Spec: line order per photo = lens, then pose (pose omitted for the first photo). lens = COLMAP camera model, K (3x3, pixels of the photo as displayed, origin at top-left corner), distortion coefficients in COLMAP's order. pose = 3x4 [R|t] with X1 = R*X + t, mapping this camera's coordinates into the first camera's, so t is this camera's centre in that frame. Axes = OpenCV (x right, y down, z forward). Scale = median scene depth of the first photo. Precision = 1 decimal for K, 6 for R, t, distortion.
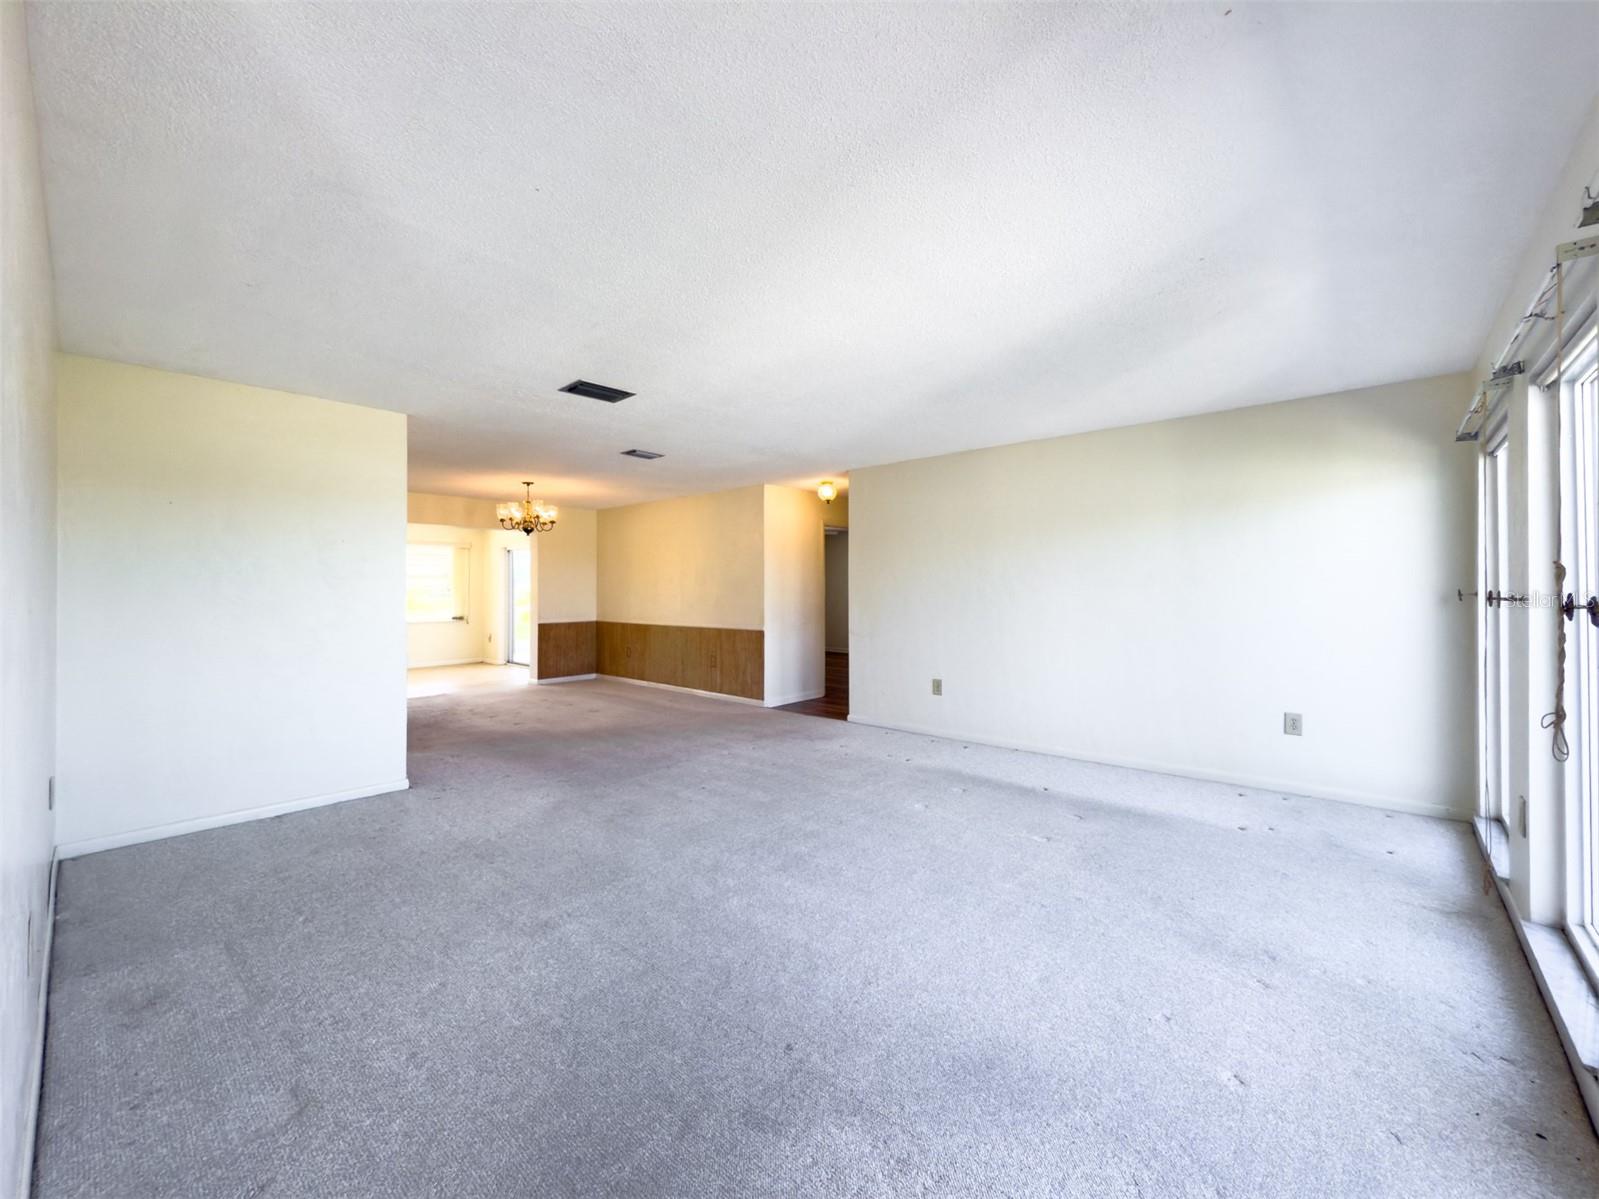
lens RADIAL K [[633.5, 0, 794.7], [0, 633.5, 581.3], [0, 0, 1]] dist [-0.000465, 0.000030]
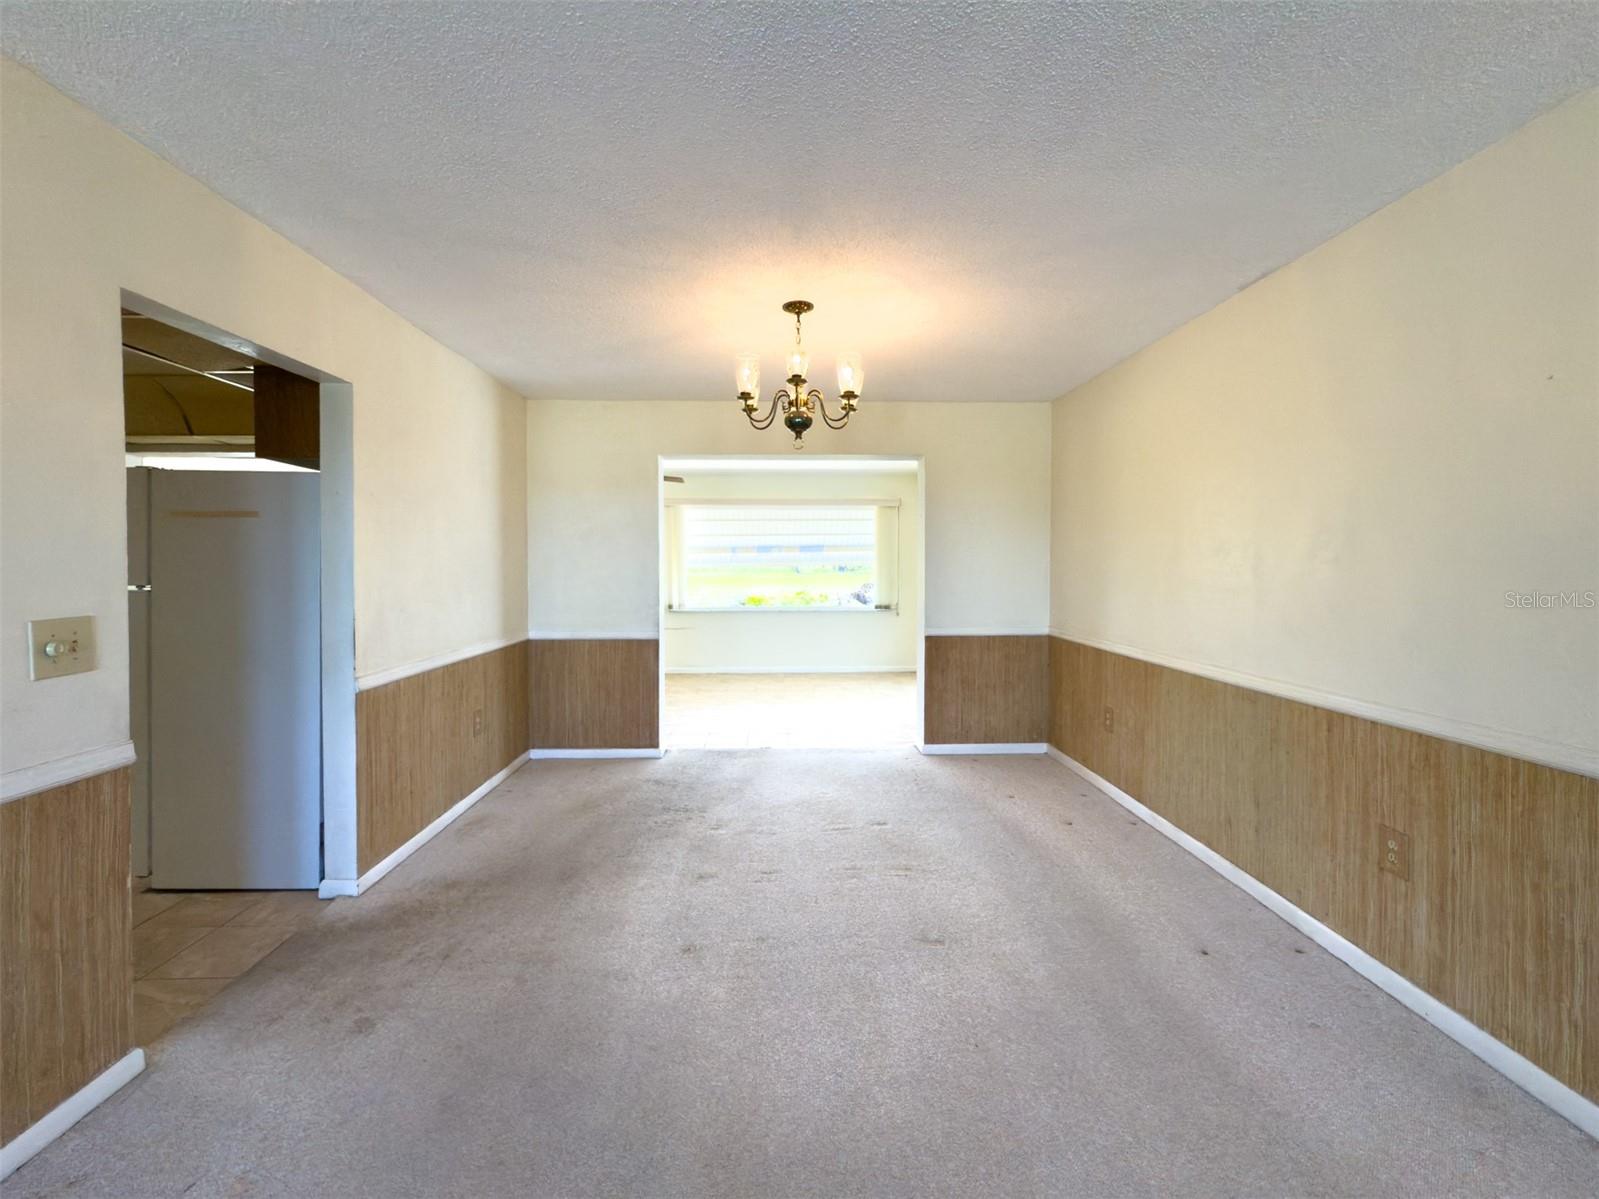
lens RADIAL K [[665.1, 0, 802.1], [0, 665.1, 574.6], [0, 0, 1]] dist [-0.000708, -0.000592]
pose [[0.697087, 0.013653, -0.716857, -0.105612], [0.008580, 0.999588, 0.027381, 0.003047], [0.716936, -0.025237, 0.696682, 0.647476]]
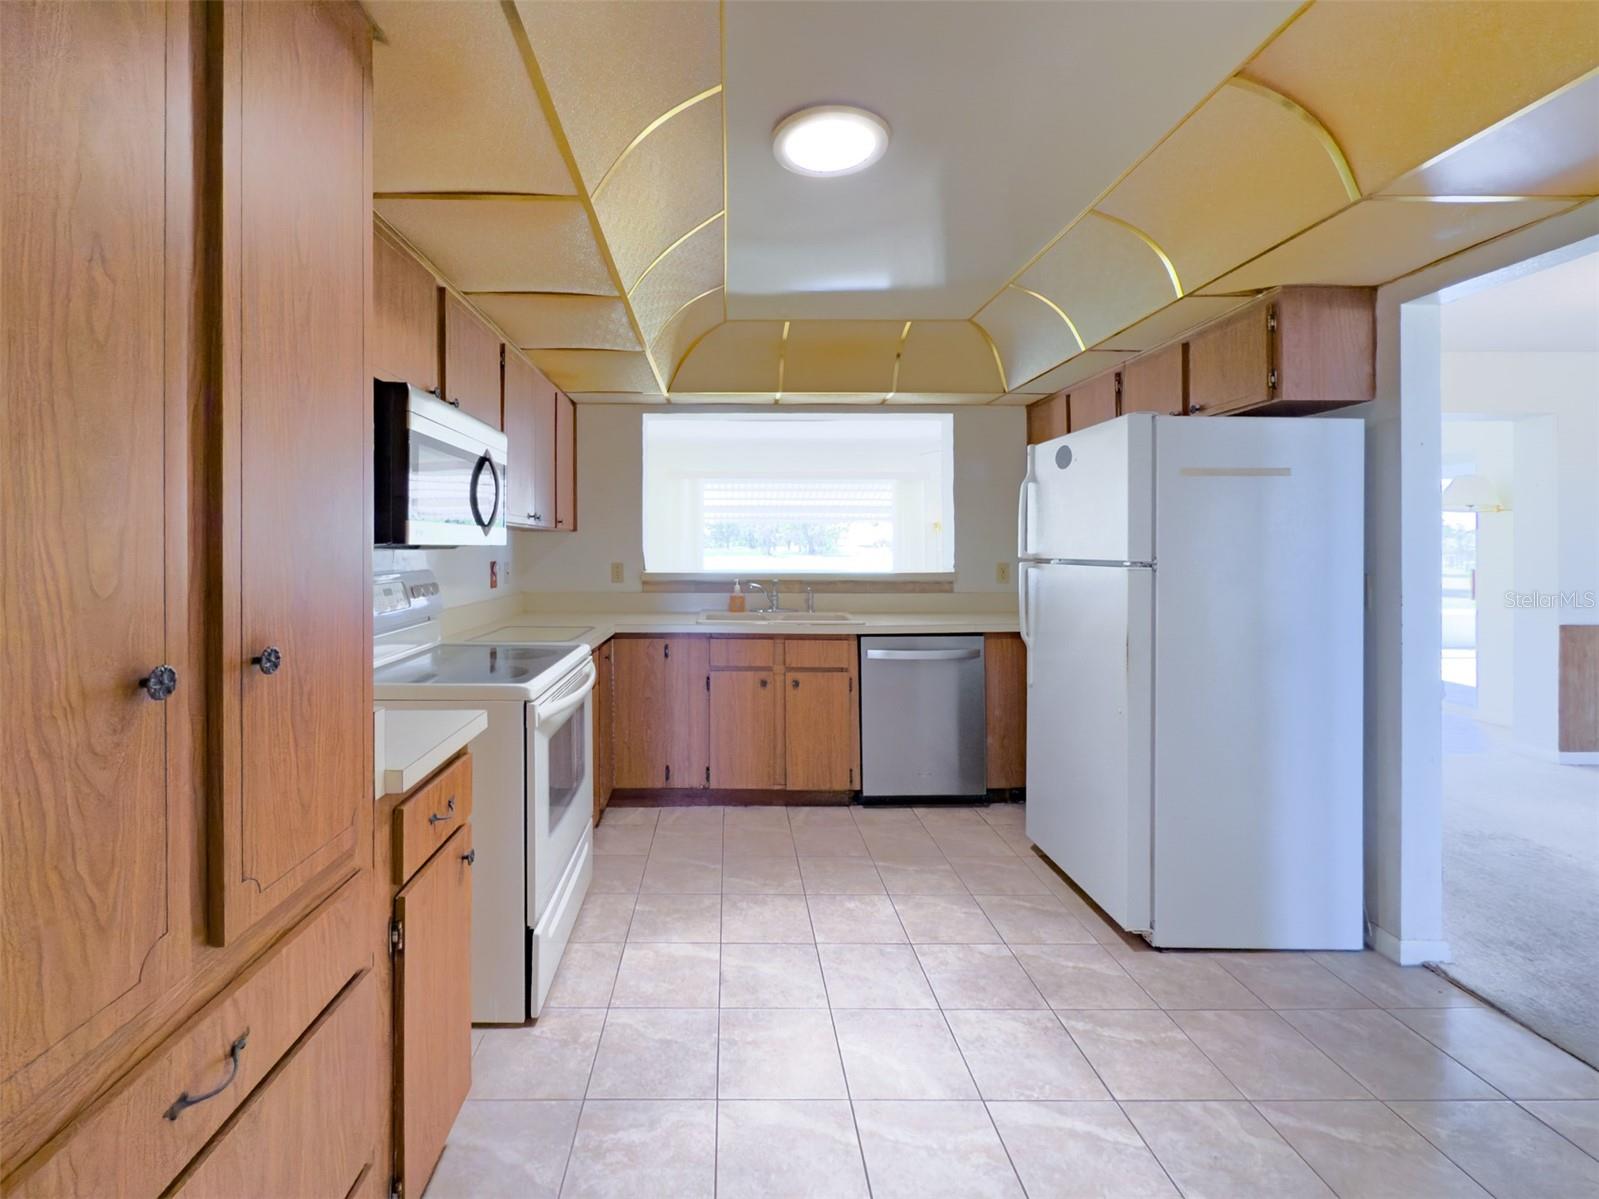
lens RADIAL K [[682.9, 0, 724.2], [0, 682.9, 543.3], [0, 0, 1]] dist [-0.002788, 0.000128]
pose [[0.676123, 0.002239, -0.736785, -0.522174], [0.007552, 0.999922, 0.009969, 0.003367], [0.736750, -0.012305, 0.676053, 0.307513]]
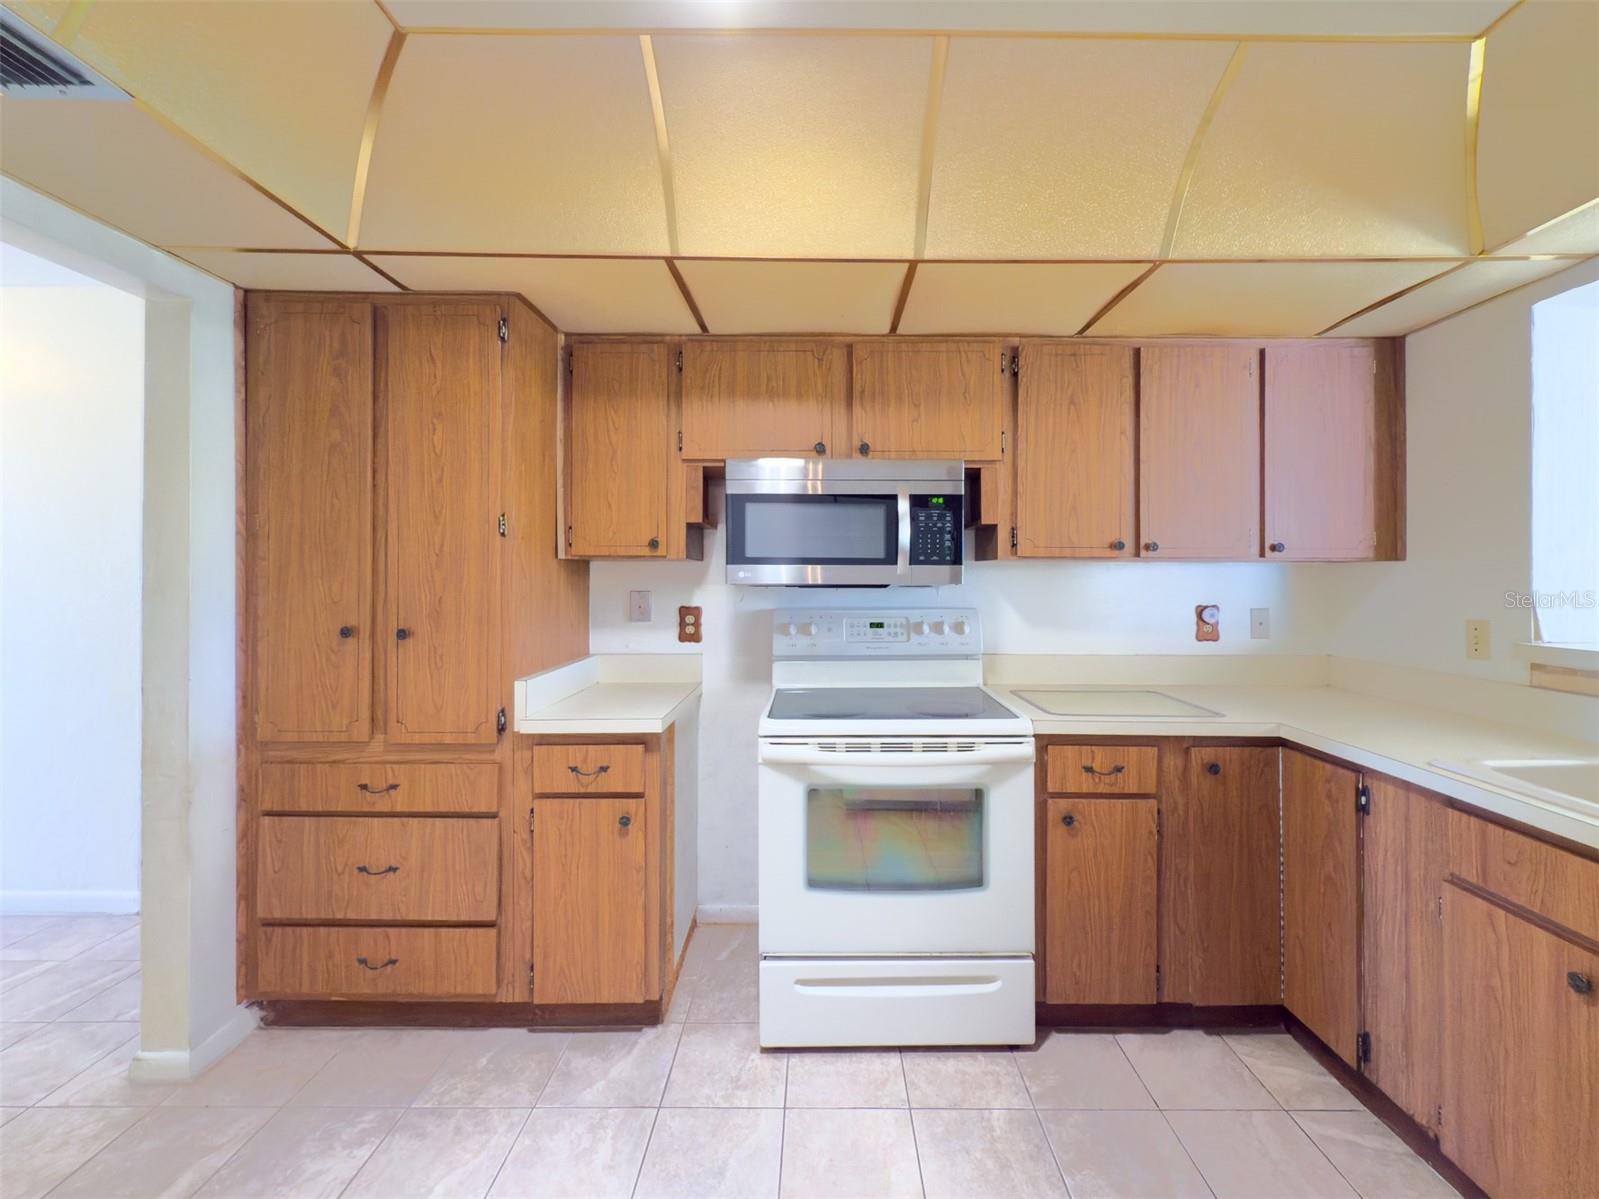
lens RADIAL K [[653.5, 0, 815.5], [0, 653.5, 574.5], [0, 0, 1]] dist [-0.000846, -0.000151]
pose [[-0.738742, 0.000956, -0.673988, -0.602240], [0.011886, 0.999862, -0.011609, 0.004918], [0.673883, -0.016587, -0.738651, 0.622068]]
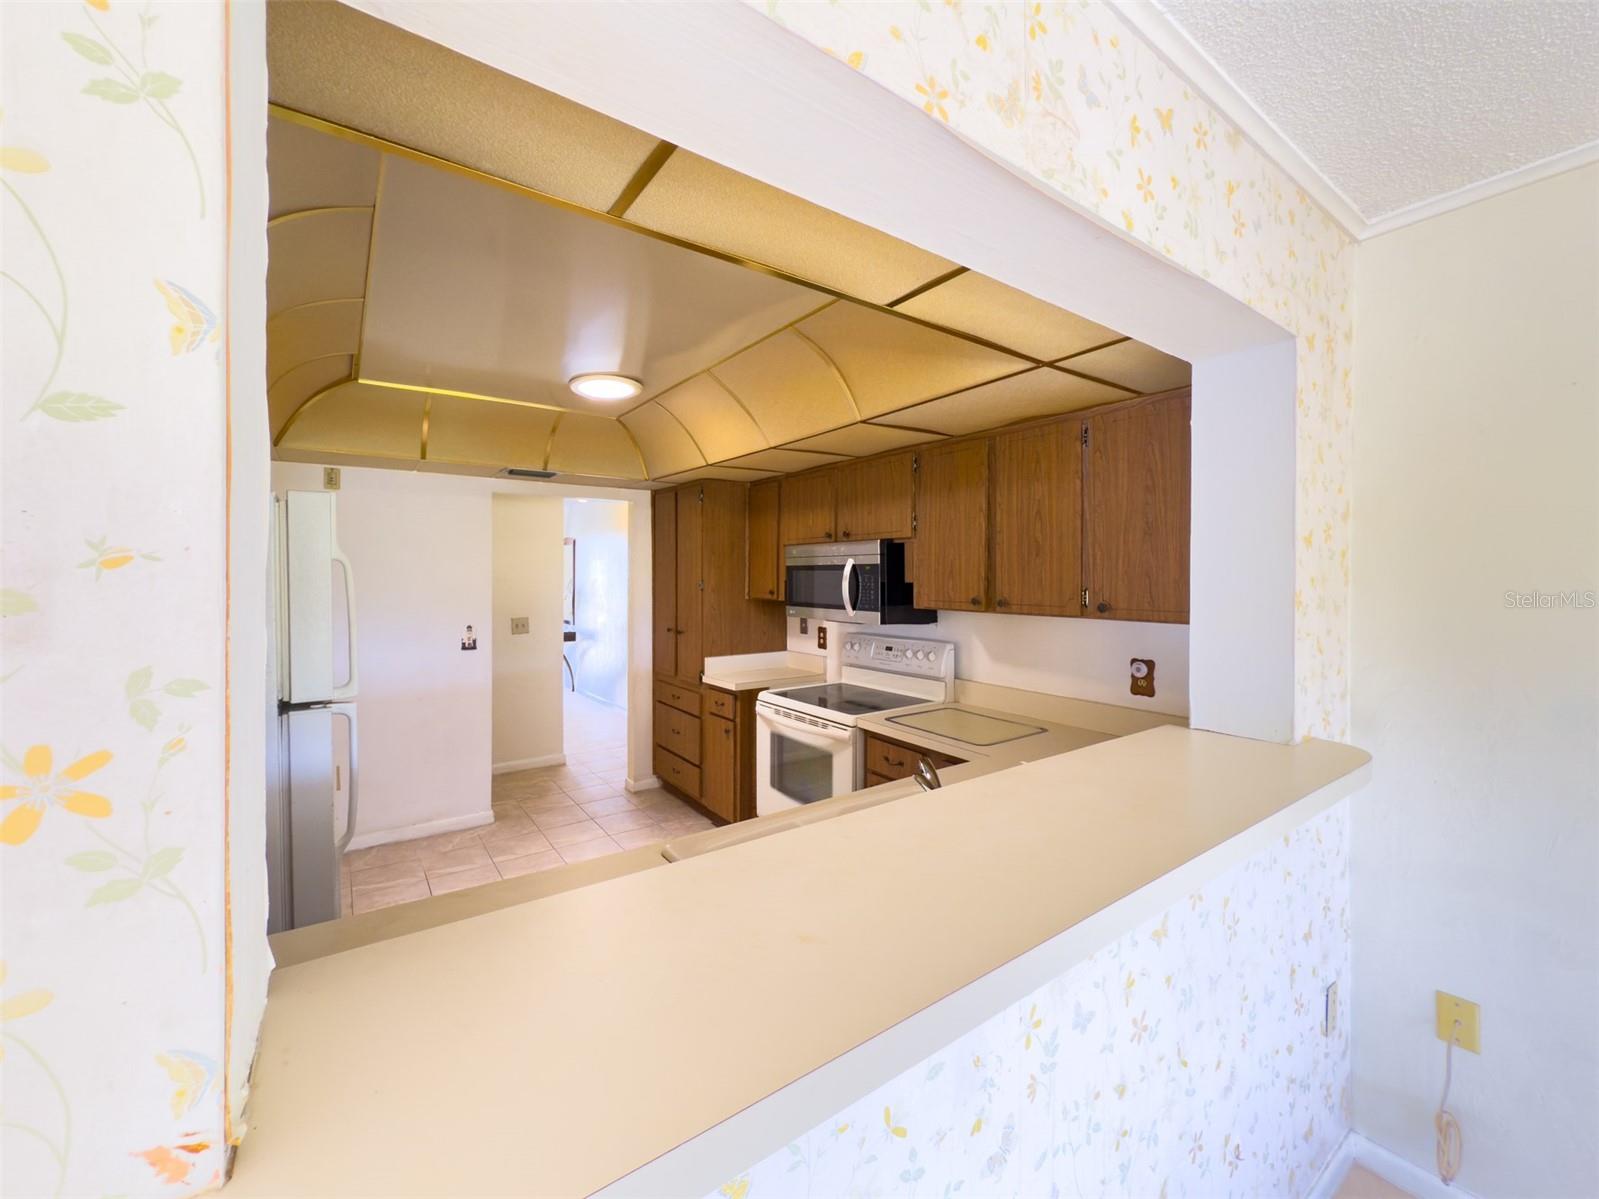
lens RADIAL K [[633.5, 0, 794.7], [0, 633.5, 581.3], [0, 0, 1]] dist [-0.000465, 0.000030]
pose [[-0.979412, 0.001168, 0.201869, -0.870086], [-0.000432, 0.999969, -0.007880, -0.018104], [-0.201872, -0.007805, -0.979381, 0.862691]]
